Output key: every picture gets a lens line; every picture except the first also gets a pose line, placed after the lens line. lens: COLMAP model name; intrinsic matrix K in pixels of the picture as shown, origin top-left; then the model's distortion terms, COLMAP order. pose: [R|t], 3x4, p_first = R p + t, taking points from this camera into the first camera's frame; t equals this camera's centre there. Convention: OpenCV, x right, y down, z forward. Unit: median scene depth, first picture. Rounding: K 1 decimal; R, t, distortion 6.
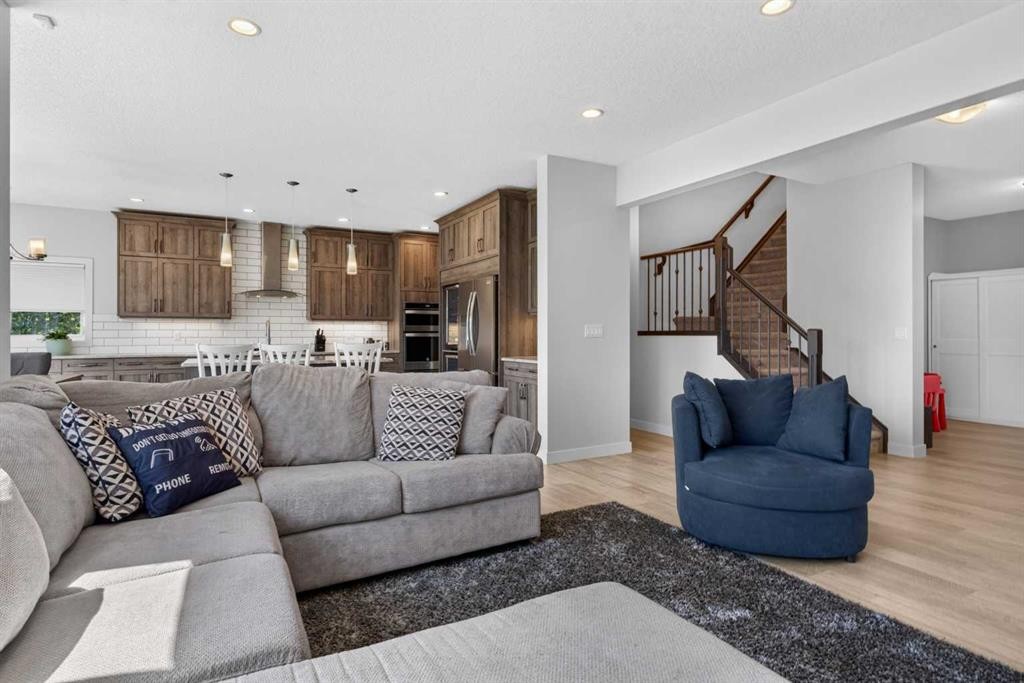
lens RADIAL K [[548.3, 0, 509.2], [0, 548.3, 336.7], [0, 0, 1]] dist [0.006102, 0.001462]
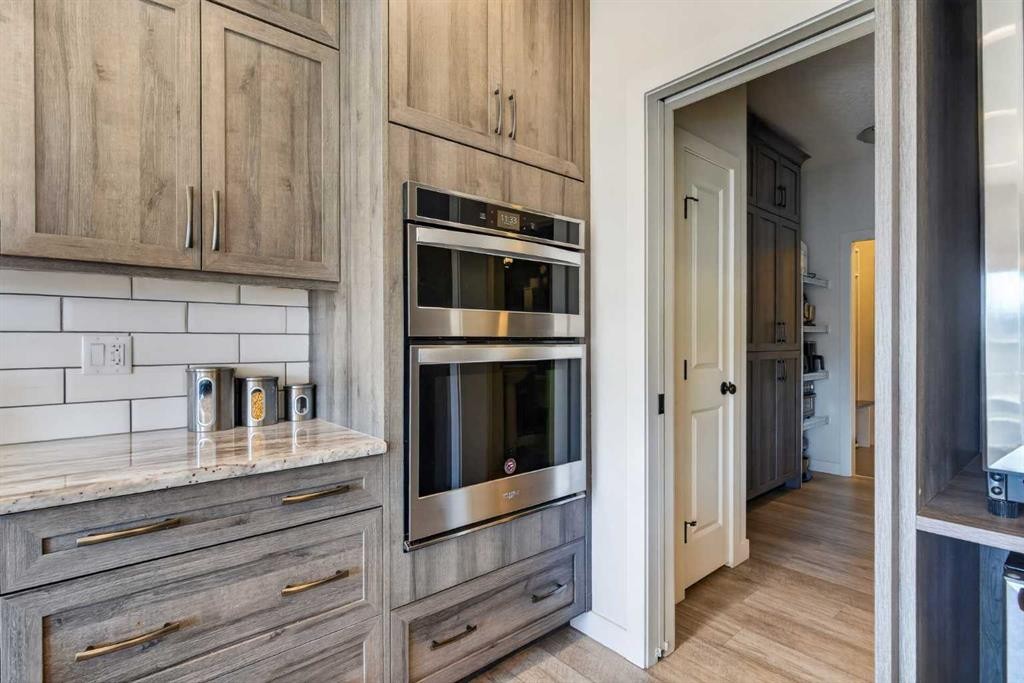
lens RADIAL K [[494.8, 0, 511.3], [0, 494.8, 337.1], [0, 0, 1]] dist [0.001353, -0.000062]
pose [[0.977570, 0.001790, 0.210604, -0.221286], [-0.000427, 0.999979, -0.006518, -0.009908], [-0.210611, 0.006282, 0.977550, 0.947544]]
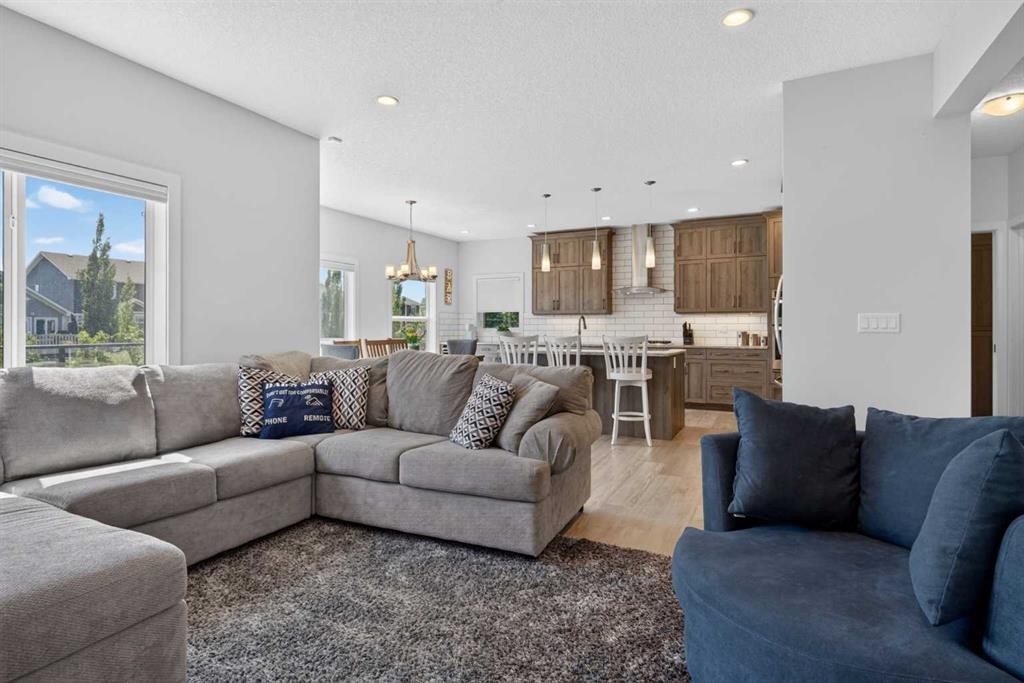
lens RADIAL K [[531.0, 0, 491.2], [0, 531.0, 331.9], [0, 0, 1]] dist [0.000480, 0.000108]
pose [[0.562215, 0.006330, -0.826967, 0.288327], [-0.003575, 0.999980, 0.005224, -0.000526], [0.826983, 0.000019, 0.562226, 0.184764]]
